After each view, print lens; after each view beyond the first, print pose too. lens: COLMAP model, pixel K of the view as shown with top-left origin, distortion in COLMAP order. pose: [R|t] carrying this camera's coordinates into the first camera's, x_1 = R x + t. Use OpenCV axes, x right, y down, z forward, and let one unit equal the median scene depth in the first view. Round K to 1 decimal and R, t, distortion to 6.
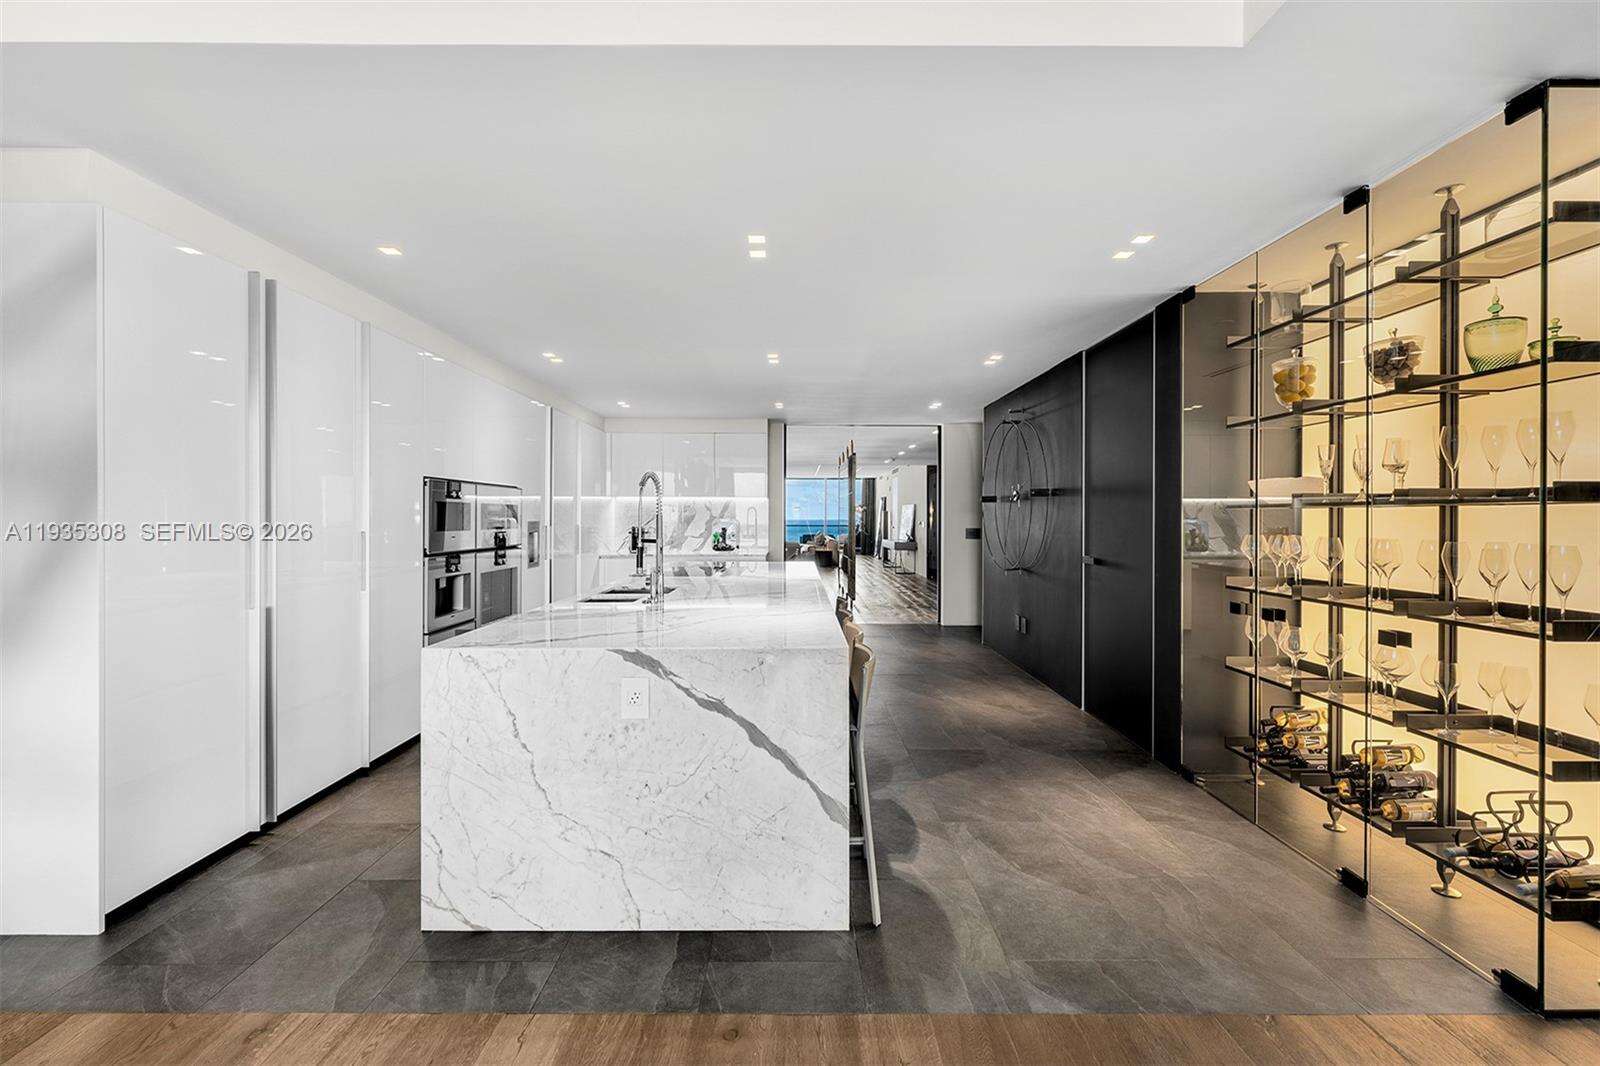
lens RADIAL K [[643.1, 0, 772.6], [0, 643.1, 514.3], [0, 0, 1]] dist [0.001119, -0.000014]
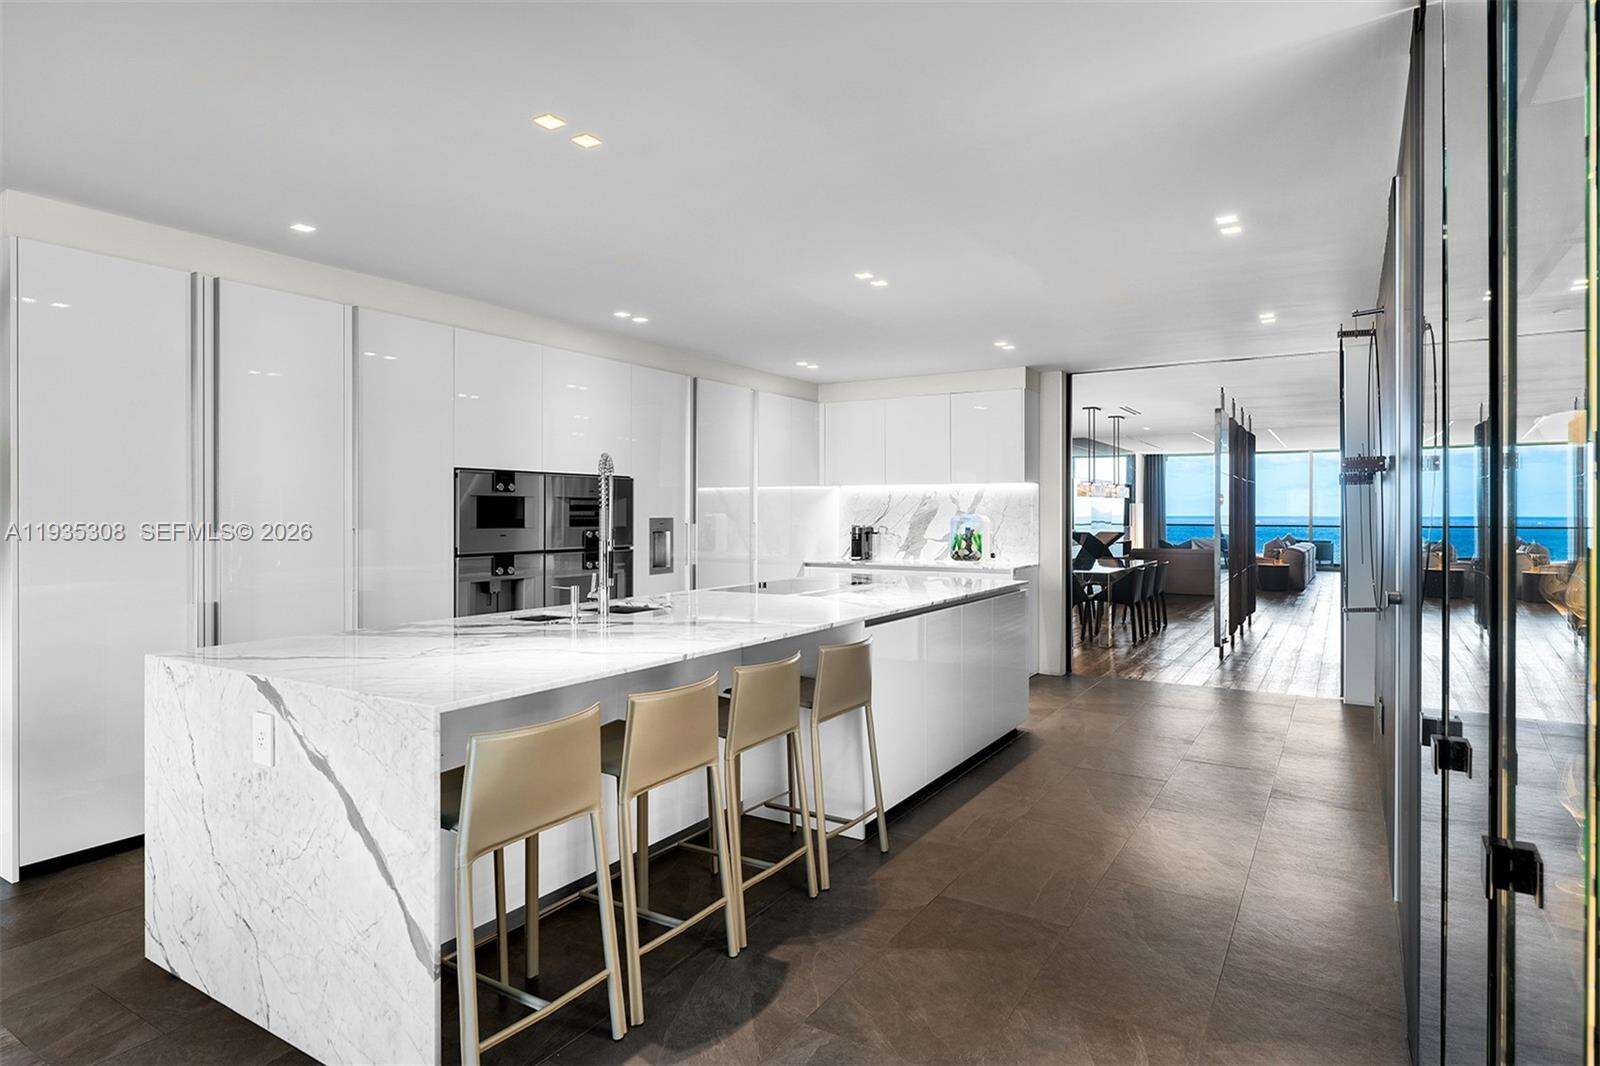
lens RADIAL K [[843.7, 0, 804.8], [0, 843.7, 511.5], [0, 0, 1]] dist [-0.000229, -0.000366]
pose [[0.858180, -0.002129, -0.513345, 0.688964], [0.003618, 0.999992, 0.001902, 0.002430], [0.513337, -0.003489, 0.858180, 0.340862]]
